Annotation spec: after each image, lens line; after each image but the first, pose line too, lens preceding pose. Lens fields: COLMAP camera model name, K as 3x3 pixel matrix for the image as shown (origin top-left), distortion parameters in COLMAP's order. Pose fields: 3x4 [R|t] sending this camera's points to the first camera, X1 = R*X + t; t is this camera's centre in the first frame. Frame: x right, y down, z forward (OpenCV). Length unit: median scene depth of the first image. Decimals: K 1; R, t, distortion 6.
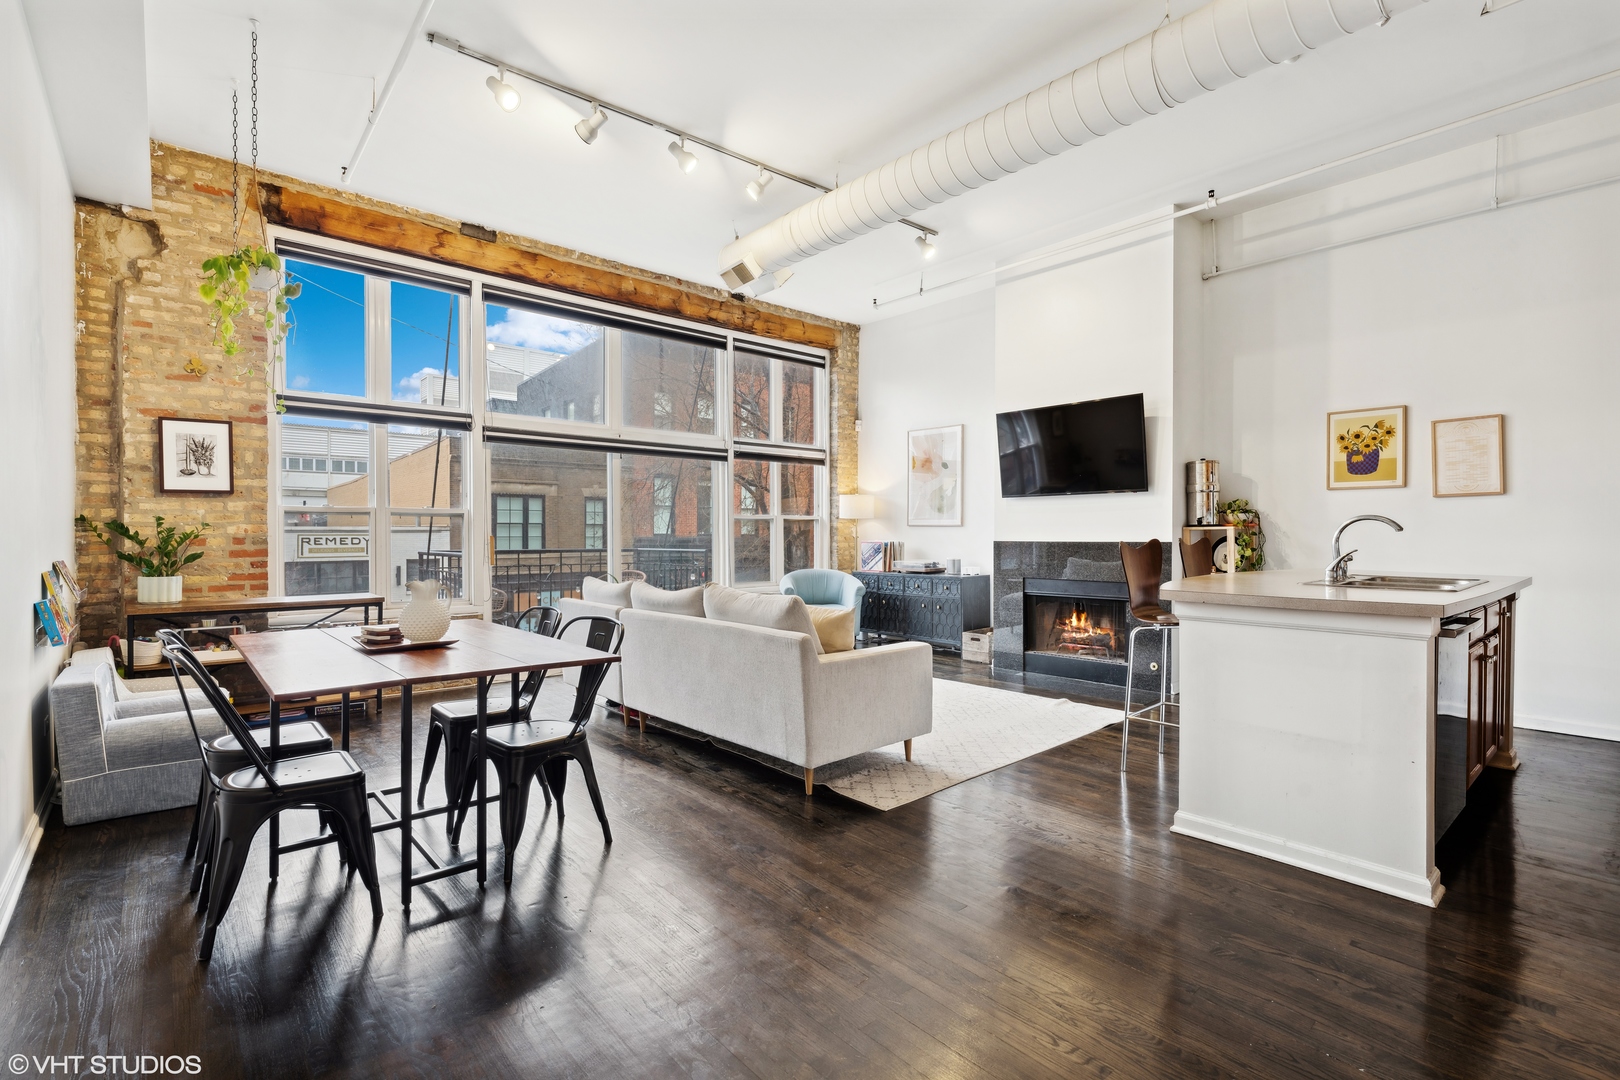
lens RADIAL K [[744.5, 0, 810.0], [0, 744.5, 540.0], [0, 0, 1]] dist [-0.003733, -0.000110]
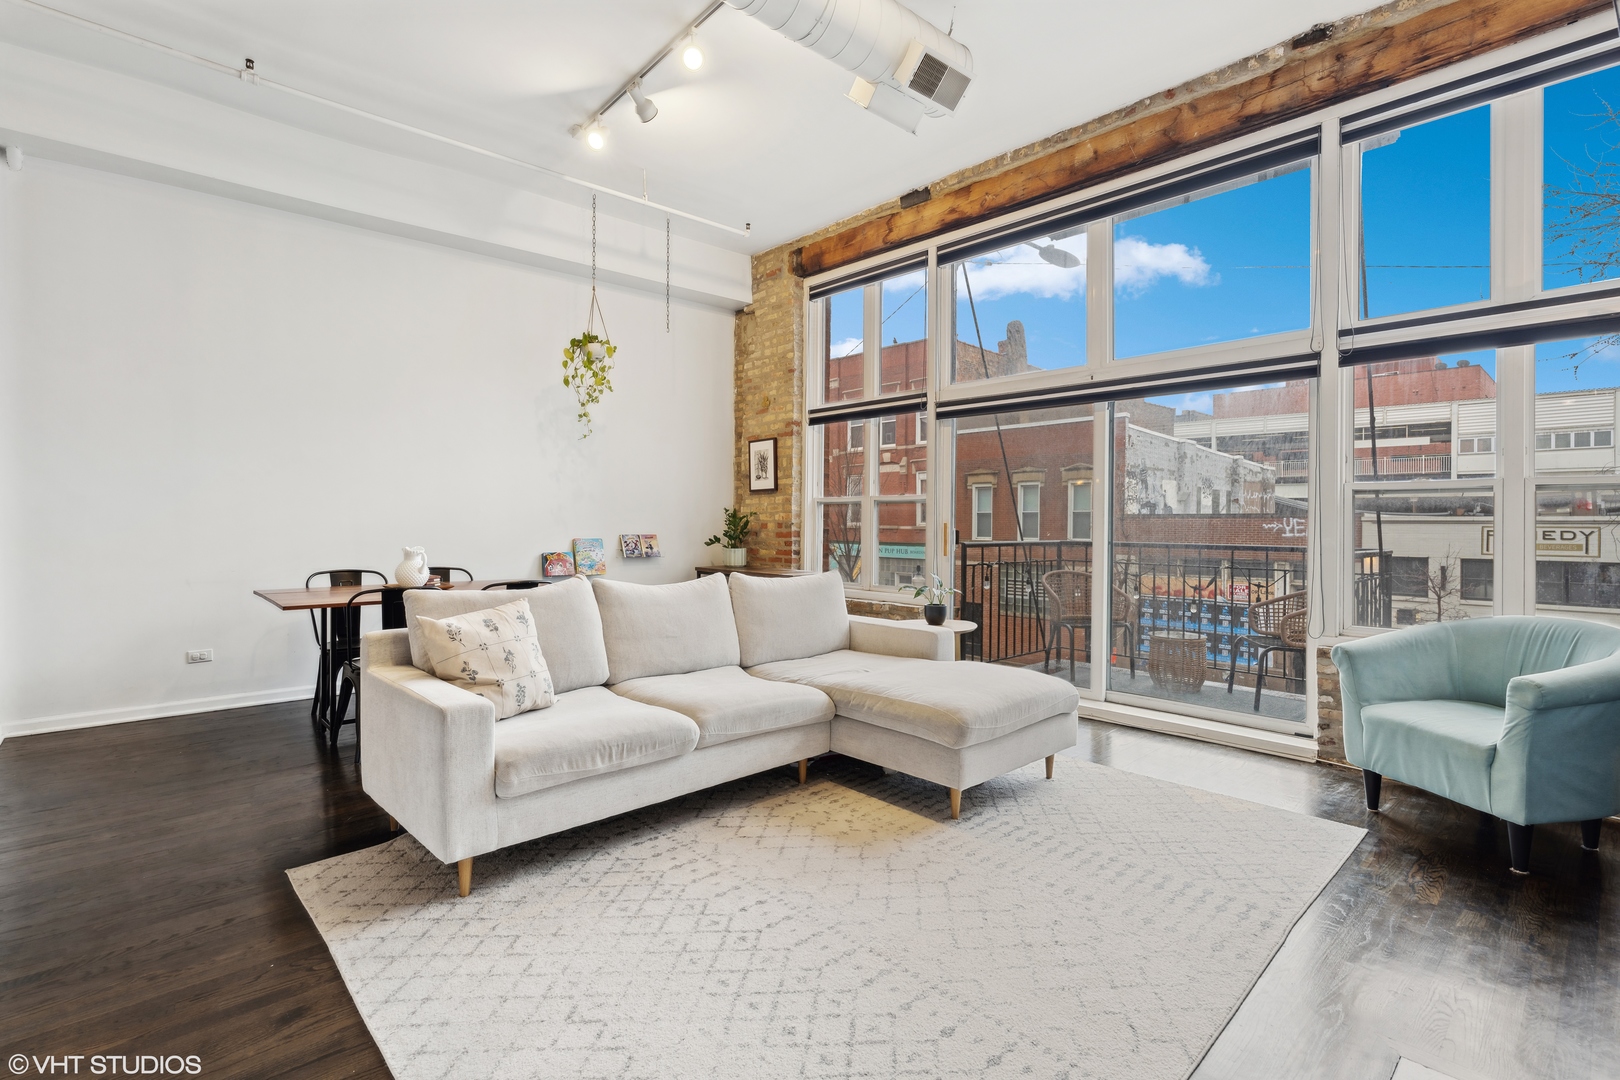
lens RADIAL K [[757.8, 0, 808.0], [0, 757.8, 522.4], [0, 0, 1]] dist [-0.002025, 0.000430]
pose [[0.025175, 0.000570, -0.999683, 0.490592], [-0.014194, 0.999899, 0.000213, -0.004154], [0.999582, 0.014184, 0.025181, 0.826460]]
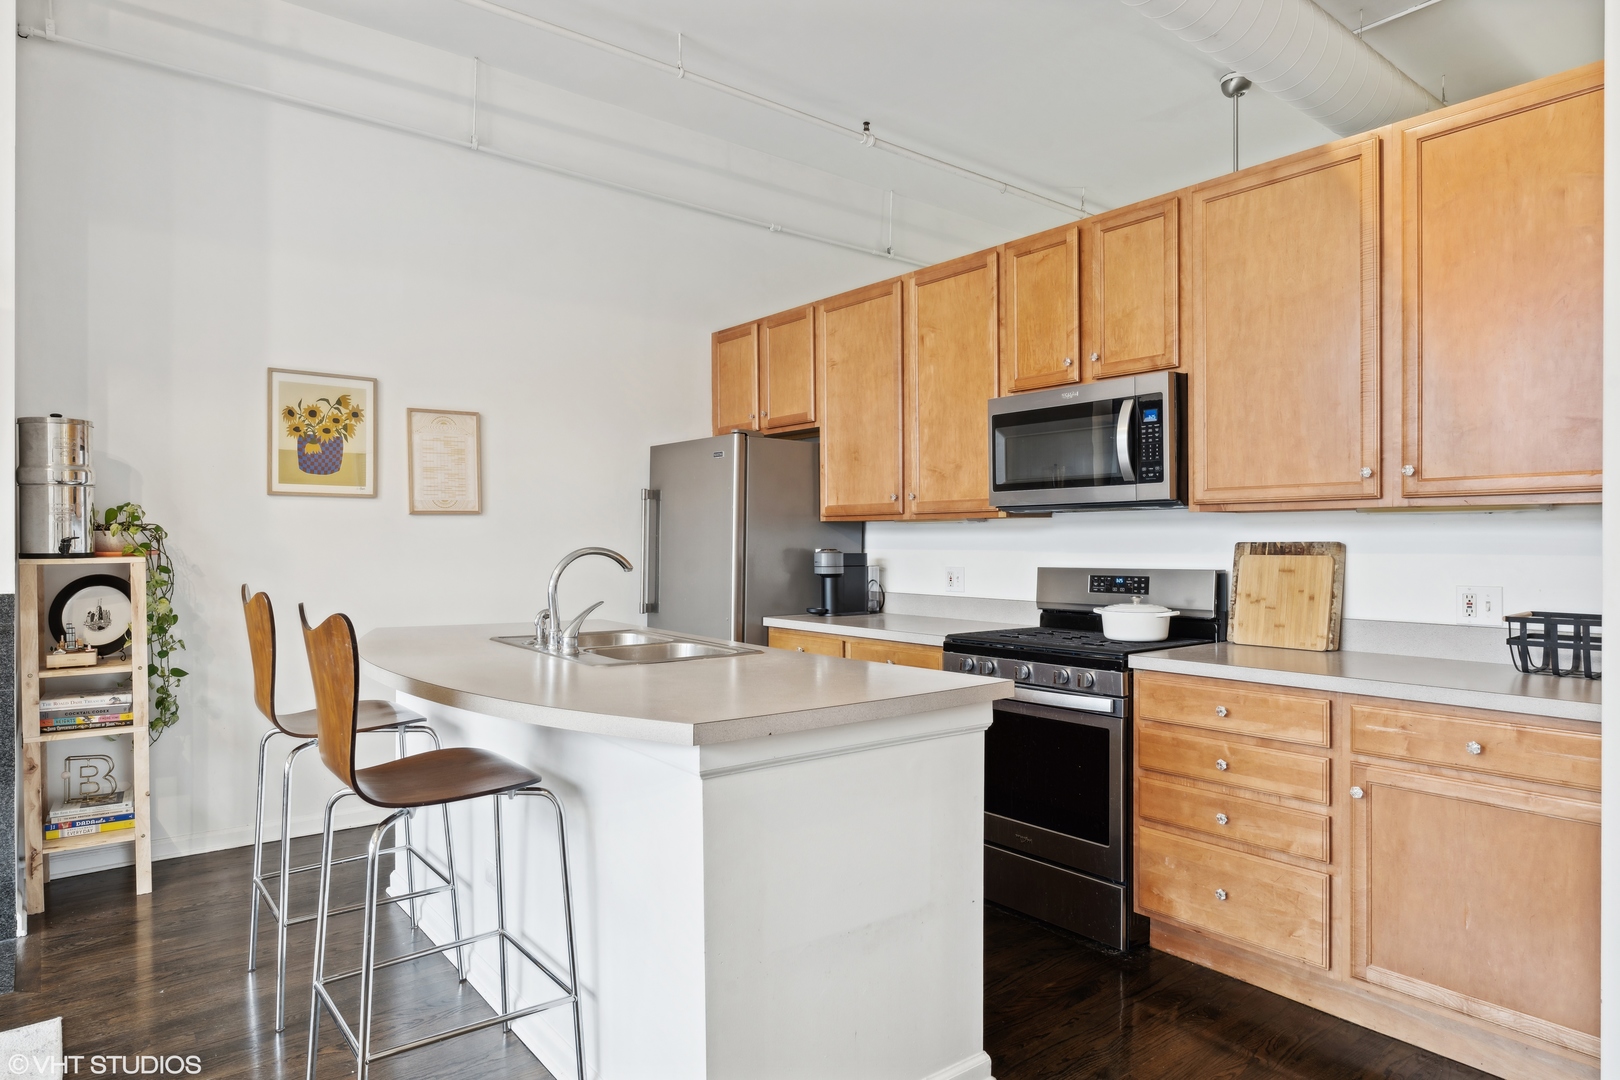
lens RADIAL K [[962.9, 0, 810.0], [0, 962.9, 540.0], [0, 0, 1]] dist [-0.002841, -0.000568]
pose [[0.050152, 0.004273, 0.998732, -0.053040], [0.009843, 0.999940, -0.004772, -0.019920], [-0.998693, 0.010070, 0.050107, 0.455241]]
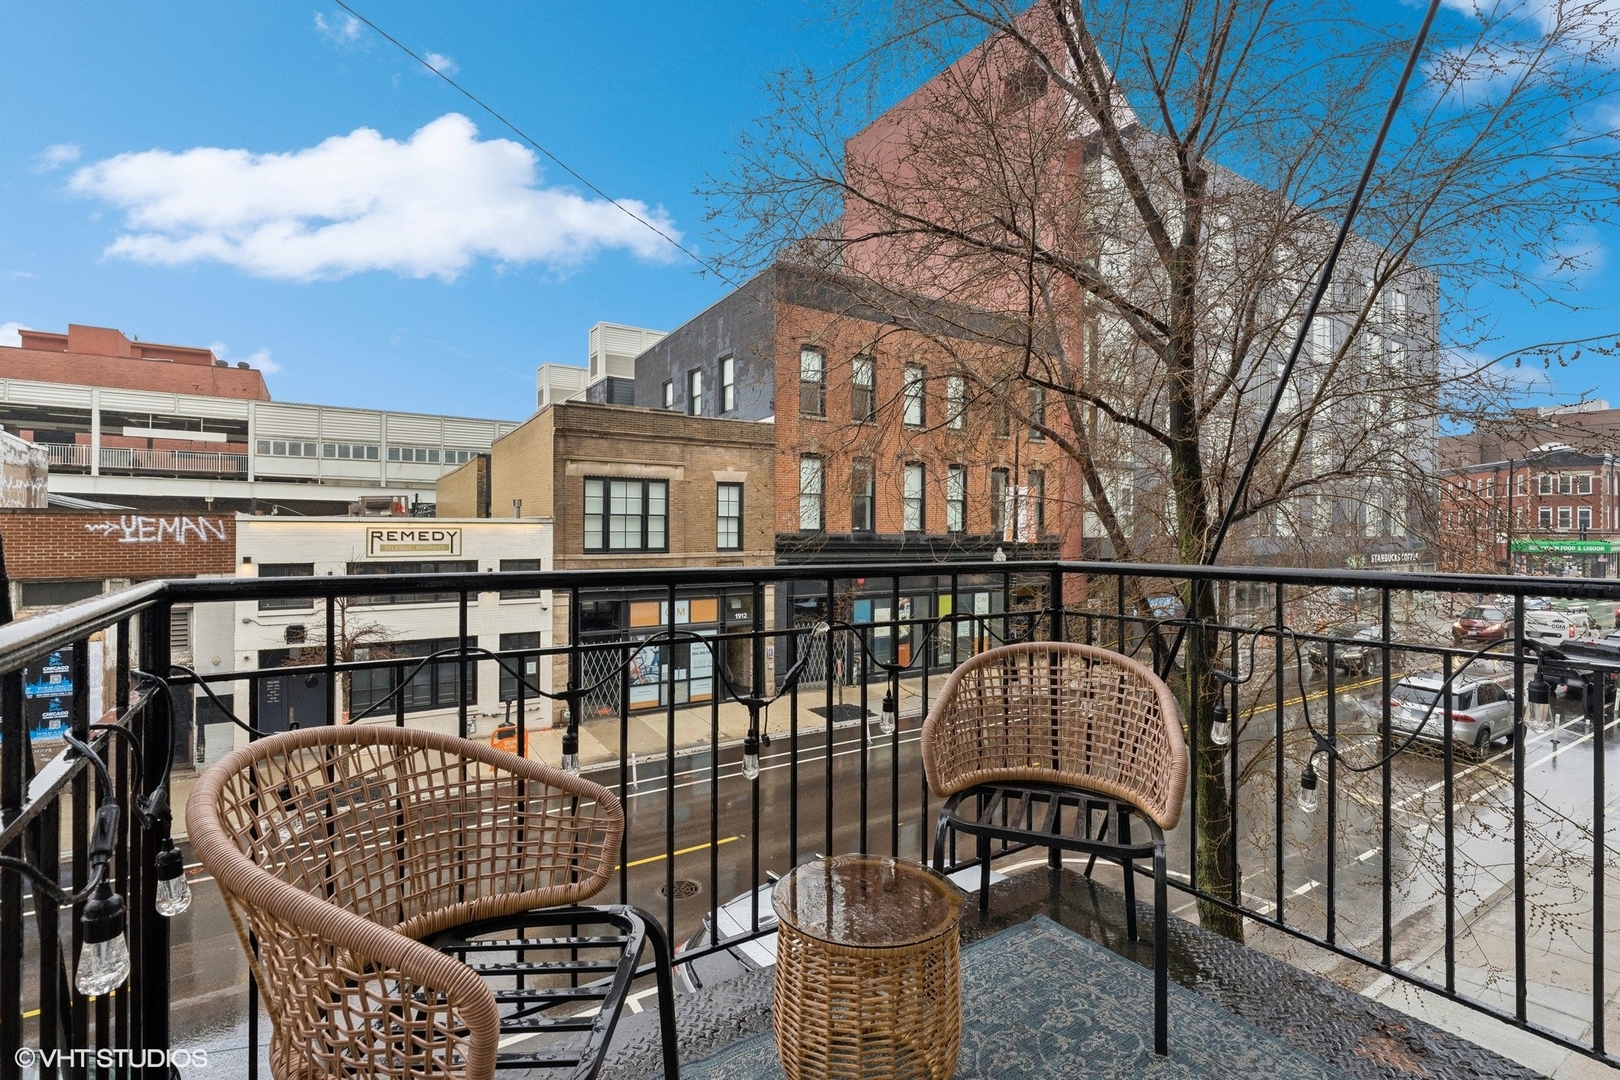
lens RADIAL K [[744.5, 0, 810.0], [0, 744.5, 540.0], [0, 0, 1]] dist [-0.003733, -0.000110]
pose [[0.989942, 0.005825, -0.141355, -0.418291], [-0.005410, 0.999980, 0.003317, 0.003307], [0.141371, -0.002519, 0.989953, 1.044150]]
